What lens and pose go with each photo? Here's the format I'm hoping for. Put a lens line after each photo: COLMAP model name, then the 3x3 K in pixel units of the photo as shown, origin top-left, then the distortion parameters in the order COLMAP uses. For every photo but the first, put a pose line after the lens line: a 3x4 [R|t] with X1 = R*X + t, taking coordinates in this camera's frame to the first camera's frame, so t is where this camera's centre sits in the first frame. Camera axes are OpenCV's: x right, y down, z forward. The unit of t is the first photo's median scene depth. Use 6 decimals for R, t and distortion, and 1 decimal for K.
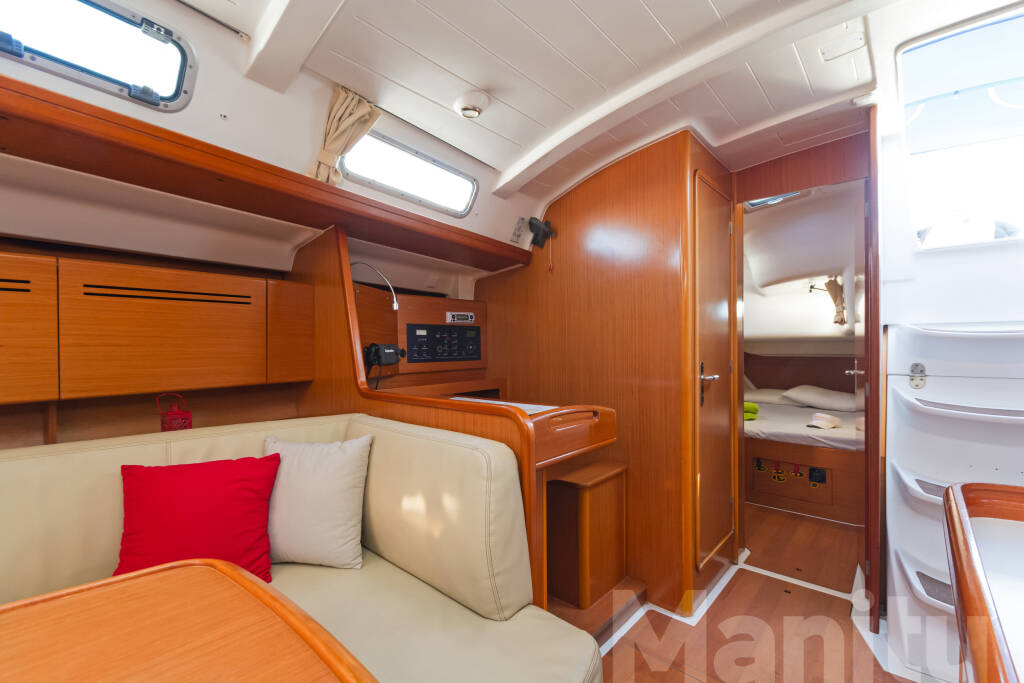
lens RADIAL K [[444.7, 0, 514.9], [0, 444.7, 342.9], [0, 0, 1]] dist [-0.002479, -0.001143]
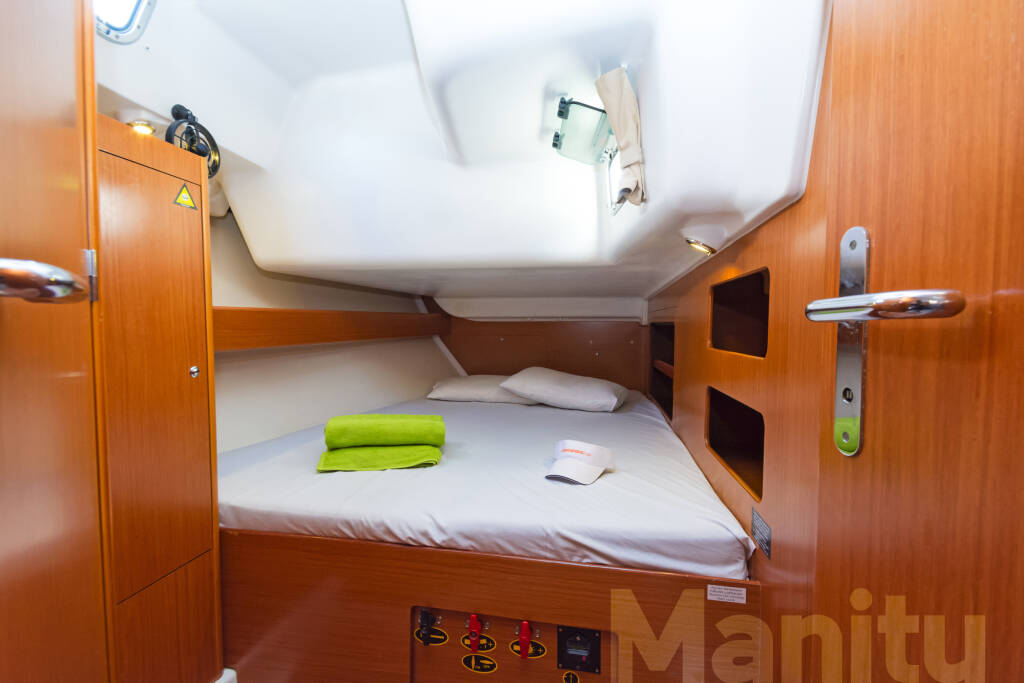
lens RADIAL K [[444.7, 0, 512.2], [0, 444.7, 341.7], [0, 0, 1]] dist [-0.002479, -0.001143]
pose [[0.852307, -0.007332, 0.522991, 0.421444], [-0.012906, 0.999303, 0.035042, 0.050471], [-0.522883, -0.036616, 0.851618, 0.678406]]
